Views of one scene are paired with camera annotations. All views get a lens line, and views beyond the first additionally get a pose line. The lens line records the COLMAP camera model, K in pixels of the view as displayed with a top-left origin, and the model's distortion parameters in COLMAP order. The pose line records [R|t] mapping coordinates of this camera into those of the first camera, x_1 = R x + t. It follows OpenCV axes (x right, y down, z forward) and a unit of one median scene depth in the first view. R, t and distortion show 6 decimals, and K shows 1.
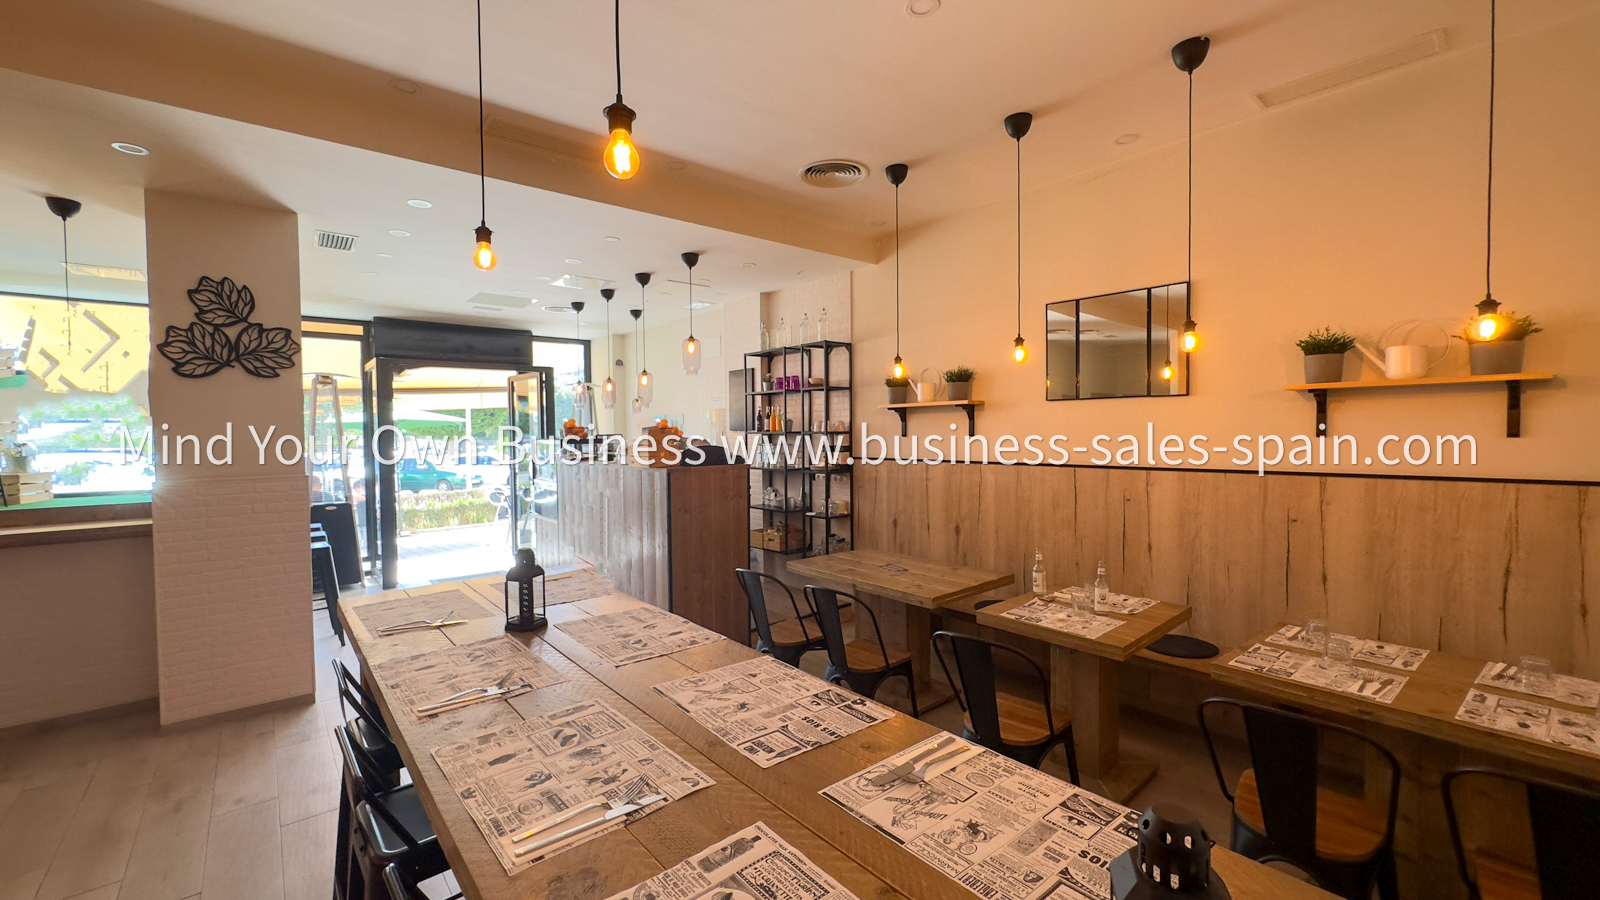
lens RADIAL K [[650.2, 0, 800.0], [0, 650.2, 450.0], [0, 0, 1]] dist [0.001950, 0.000128]
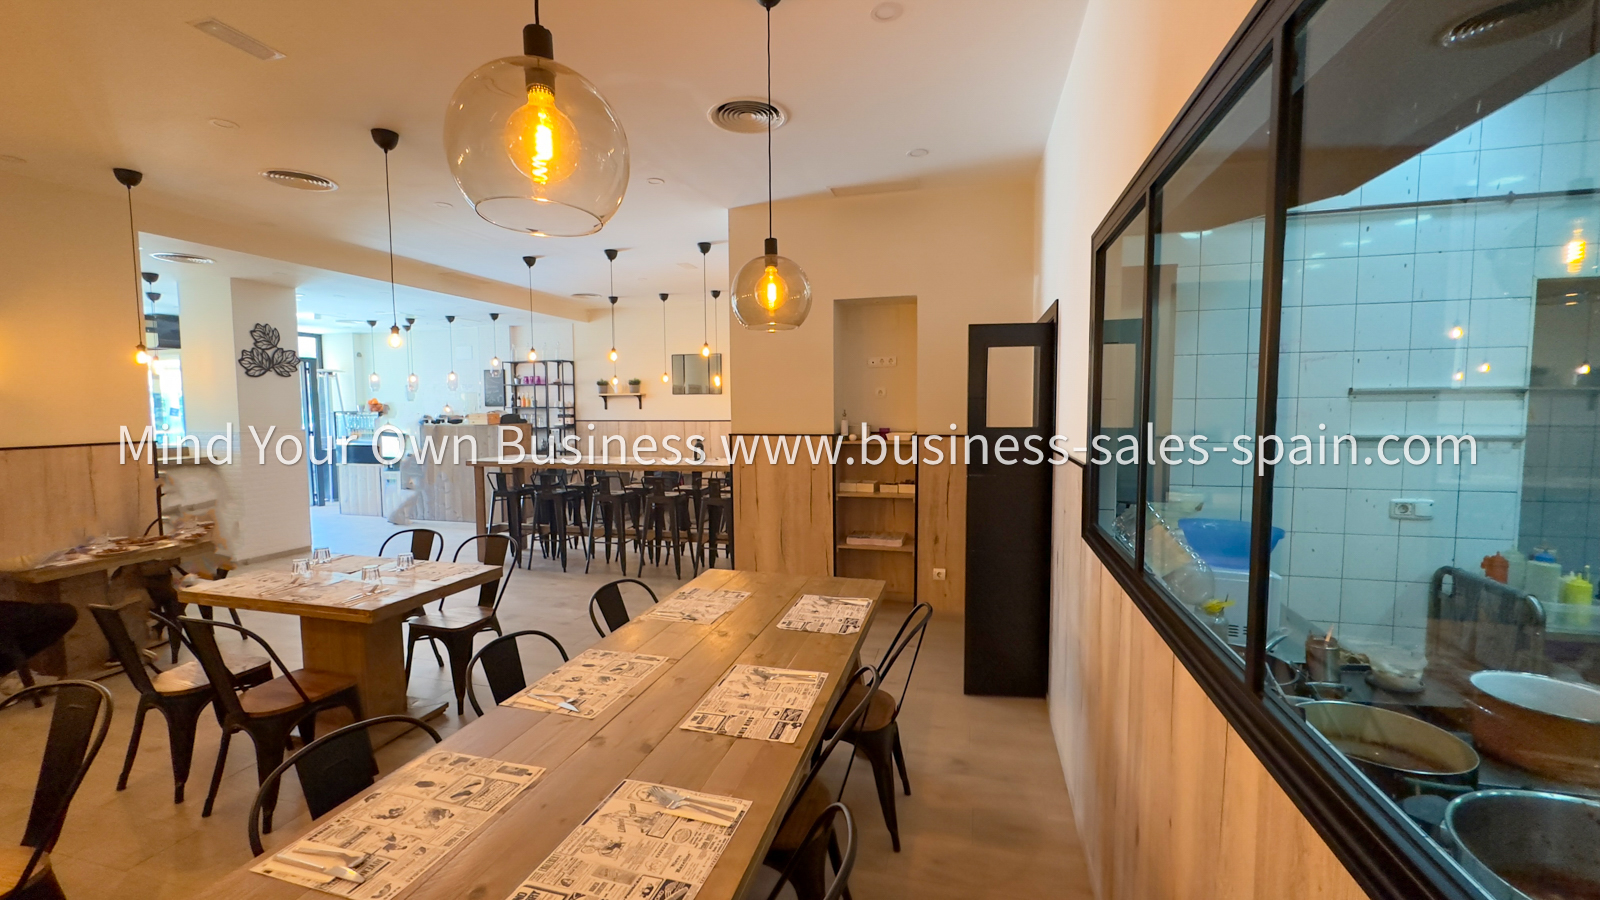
lens RADIAL K [[636.9, 0, 797.7], [0, 636.9, 447.5], [0, 0, 1]] dist [-0.000004, 0.000011]
pose [[0.827222, -0.031092, 0.561014, -0.650927], [0.013049, 0.999262, 0.036139, 0.047335], [-0.561724, -0.022574, 0.827017, -1.399525]]
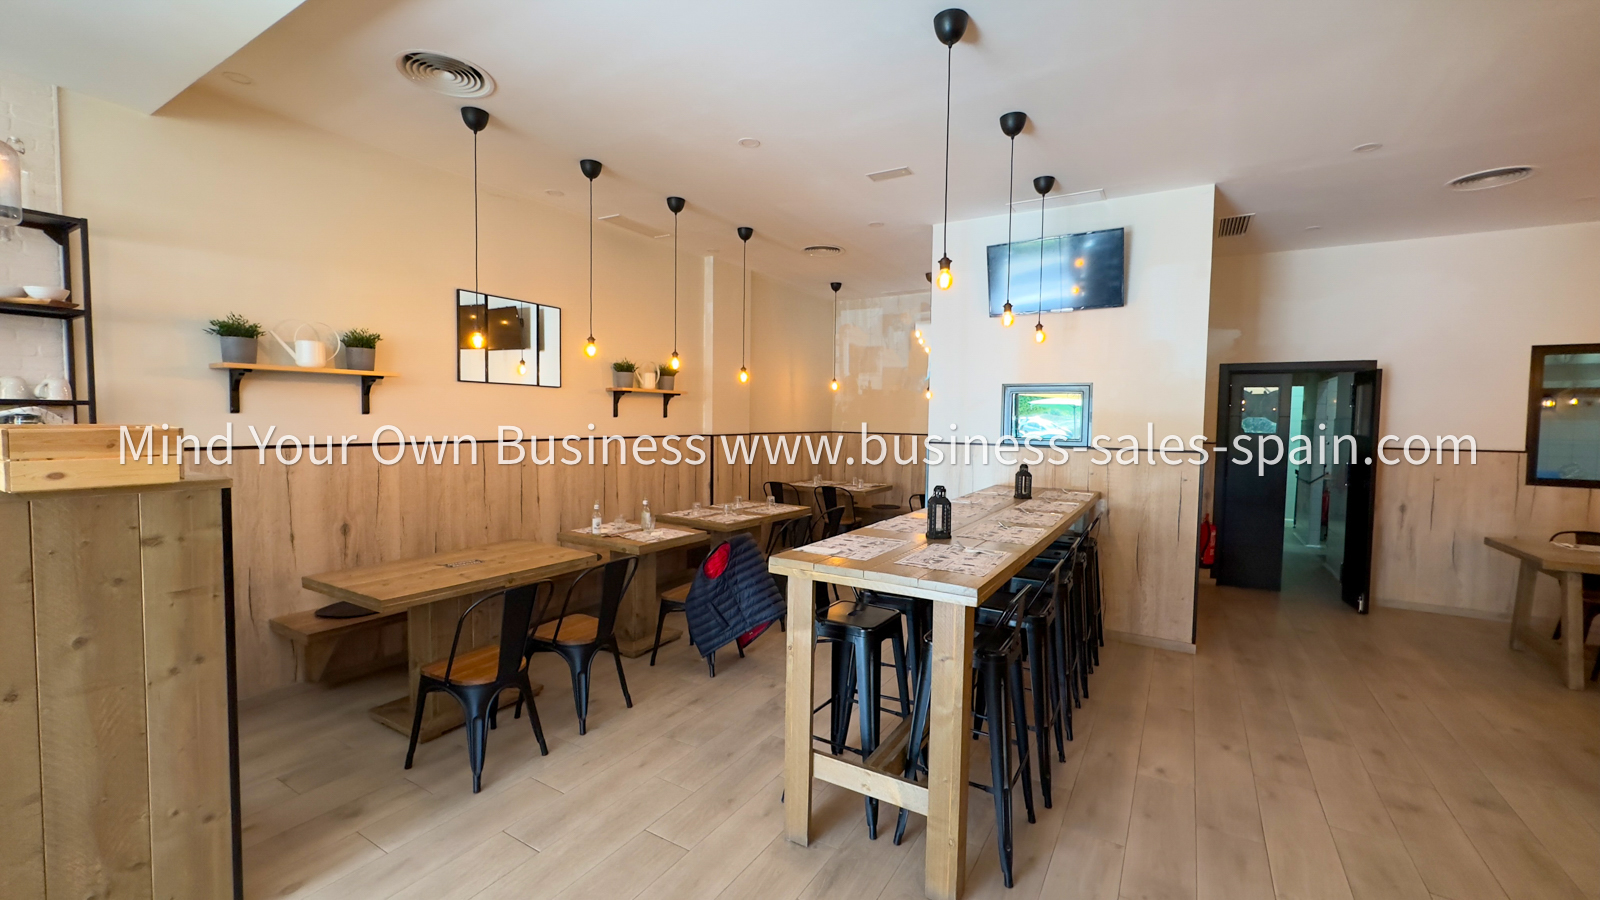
lens RADIAL K [[636.9, 0, 797.7], [0, 636.9, 447.5], [0, 0, 1]] dist [-0.000004, 0.000011]
pose [[-0.312719, -0.041911, 0.948921, -0.867979], [0.015459, 0.998669, 0.049202, -0.012521], [-0.949720, 0.030056, -0.311655, 0.894977]]
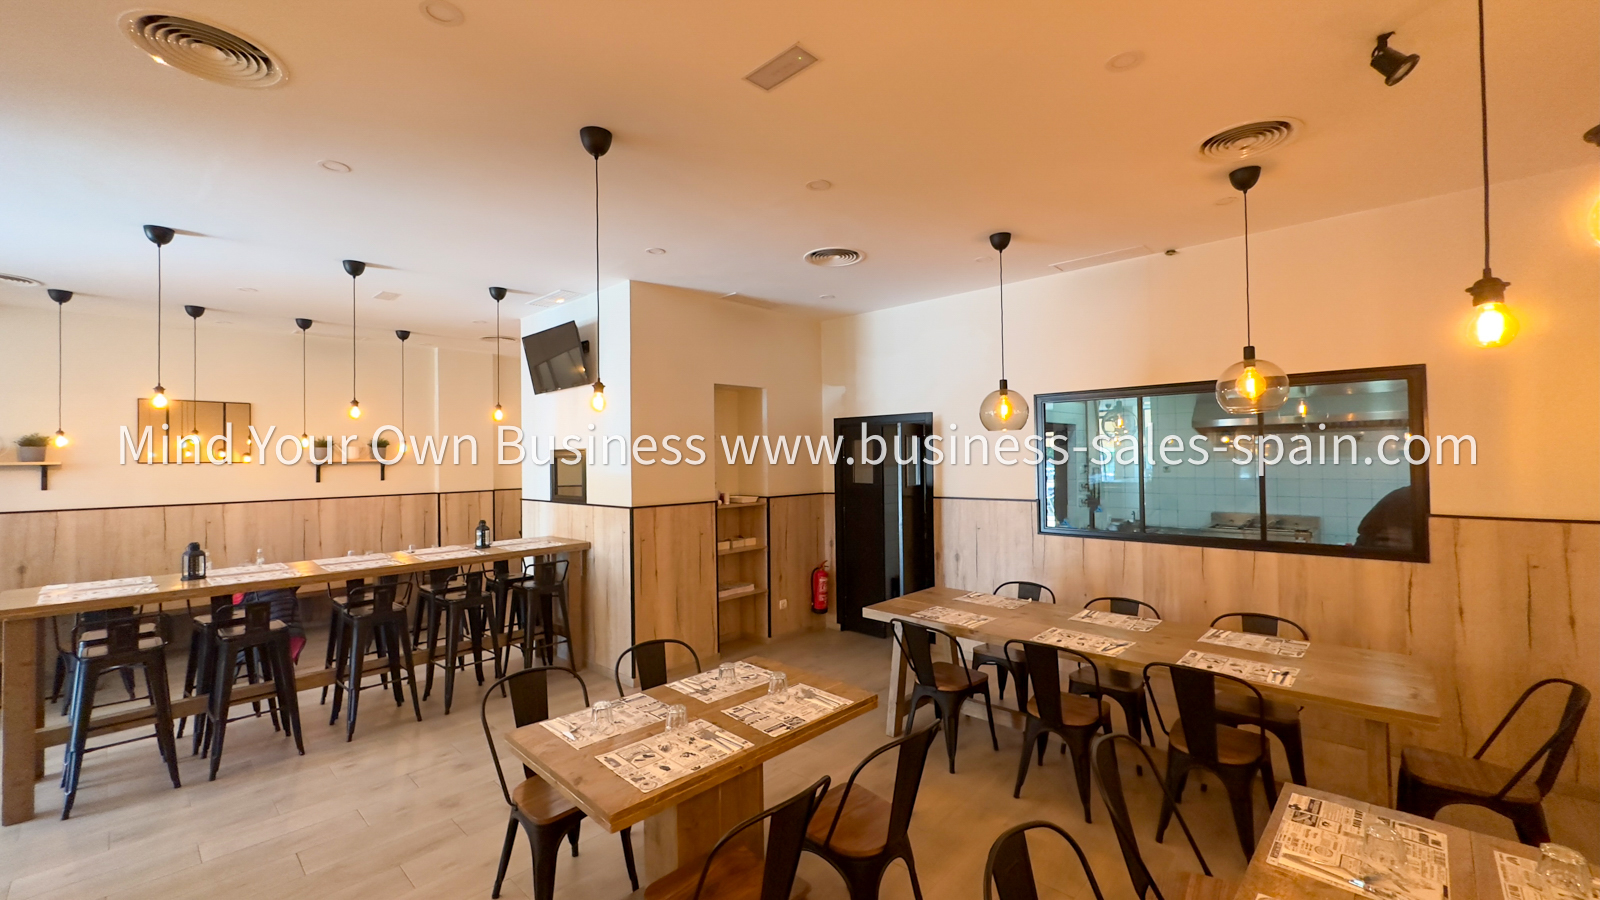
lens RADIAL K [[636.9, 0, 797.7], [0, 636.9, 447.5], [0, 0, 1]] dist [-0.000004, 0.000011]
pose [[-0.108866, 0.027656, 0.993672, -1.368497], [0.043404, 0.998792, -0.023043, -0.015334], [-0.993108, 0.040621, -0.109934, -0.374953]]
